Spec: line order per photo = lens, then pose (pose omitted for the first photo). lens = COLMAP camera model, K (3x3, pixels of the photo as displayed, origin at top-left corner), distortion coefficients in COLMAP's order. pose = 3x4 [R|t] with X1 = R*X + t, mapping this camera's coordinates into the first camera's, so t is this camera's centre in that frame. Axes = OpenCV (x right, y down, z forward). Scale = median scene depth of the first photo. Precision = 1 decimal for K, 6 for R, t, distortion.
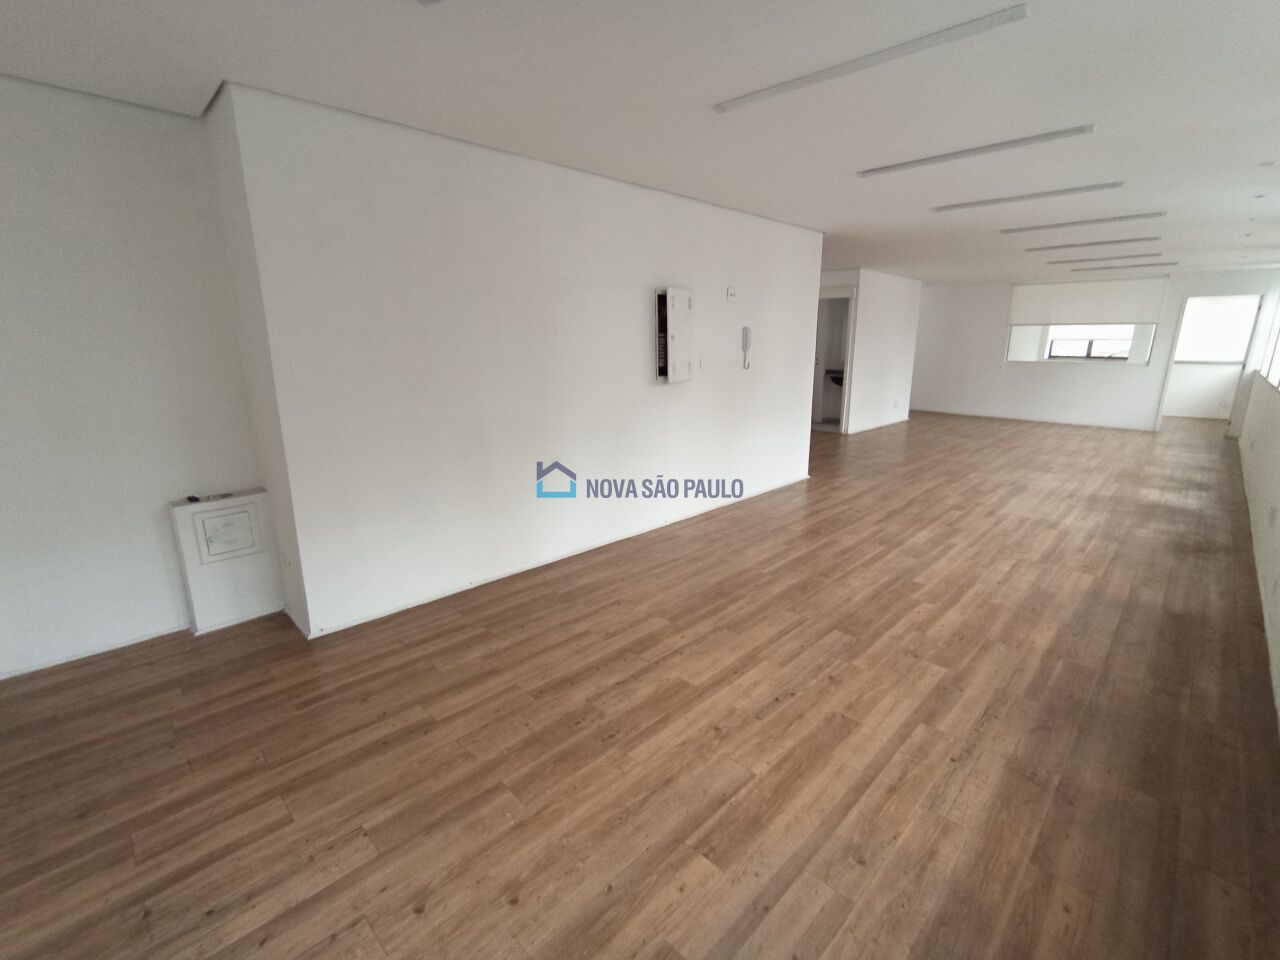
lens RADIAL K [[589.8, 0, 640.0], [0, 589.8, 480.0], [0, 0, 1]] dist [-0.026760, 0.018233]
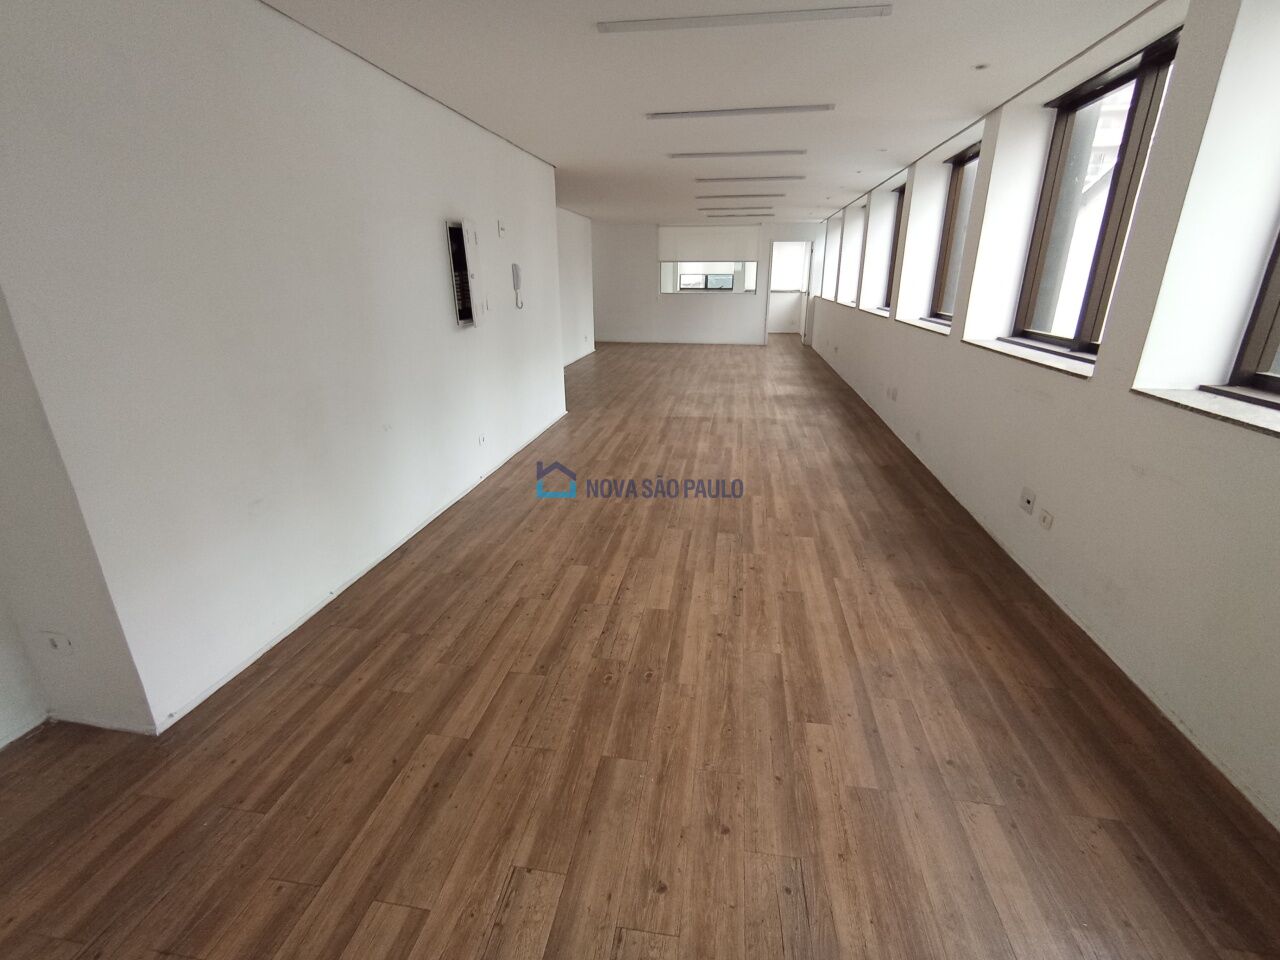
lens RADIAL K [[602.1, 0, 657.1], [0, 602.1, 455.3], [0, 0, 1]] dist [-0.033135, 0.020509]
pose [[0.807023, -0.173080, 0.564585, -0.467264], [0.140068, 0.984903, 0.101719, -0.036007], [-0.573667, -0.003009, 0.819083, 0.119500]]
